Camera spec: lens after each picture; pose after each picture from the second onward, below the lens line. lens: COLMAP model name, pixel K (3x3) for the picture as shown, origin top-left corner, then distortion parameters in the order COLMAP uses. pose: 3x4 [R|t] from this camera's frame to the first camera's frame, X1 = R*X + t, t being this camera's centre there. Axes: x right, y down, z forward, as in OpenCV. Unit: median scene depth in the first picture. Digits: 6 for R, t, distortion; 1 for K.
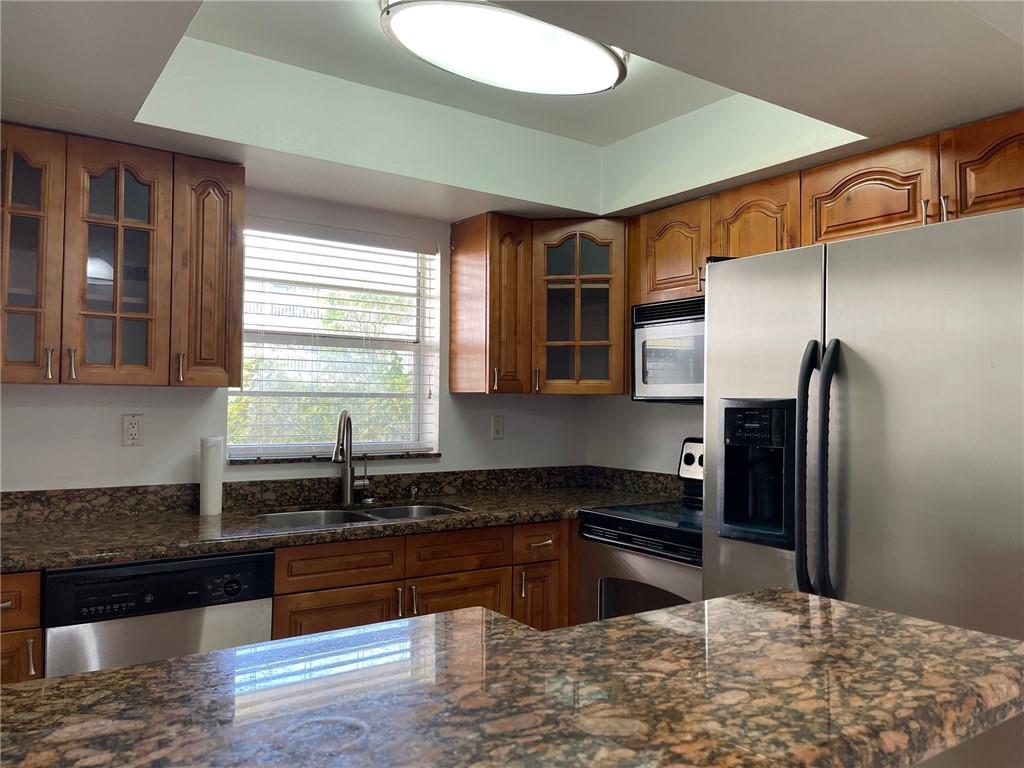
lens RADIAL K [[771.9, 0, 512.0], [0, 771.9, 384.0], [0, 0, 1]] dist [0.062984, -0.066735]
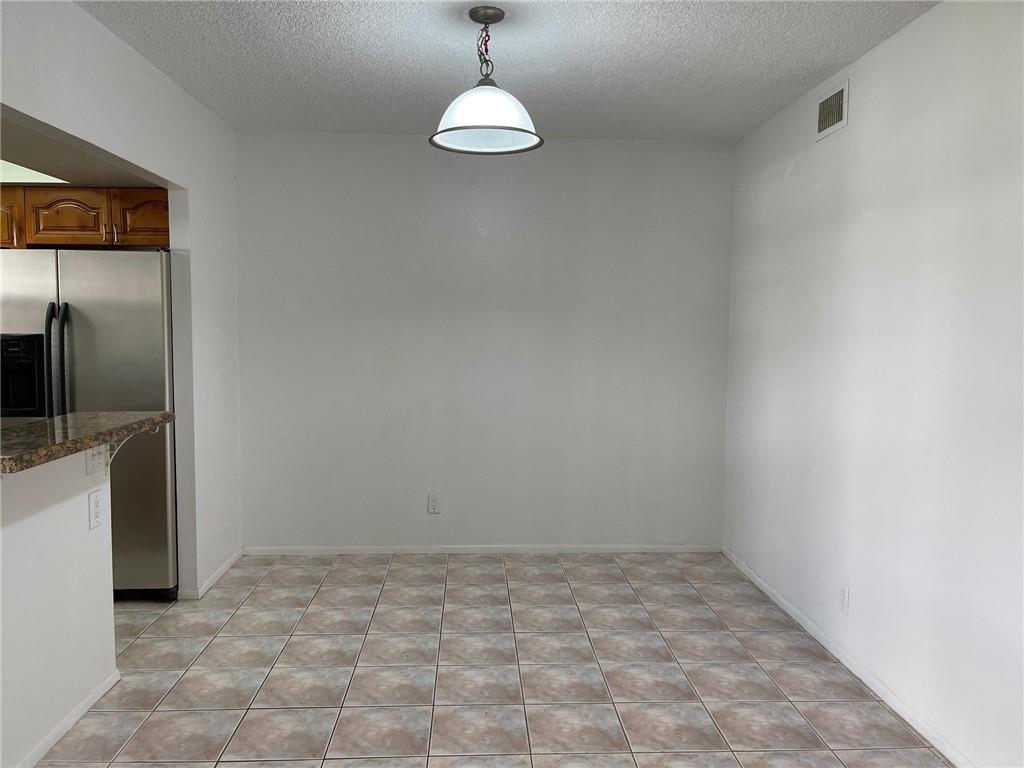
lens RADIAL K [[771.9, 0, 512.0], [0, 771.9, 384.0], [0, 0, 1]] dist [0.062984, -0.066735]
pose [[0.527770, -0.066246, 0.846800, -0.592252], [-0.027767, 0.995076, 0.095151, -0.067198], [-0.848934, -0.073731, 0.523331, -0.866438]]
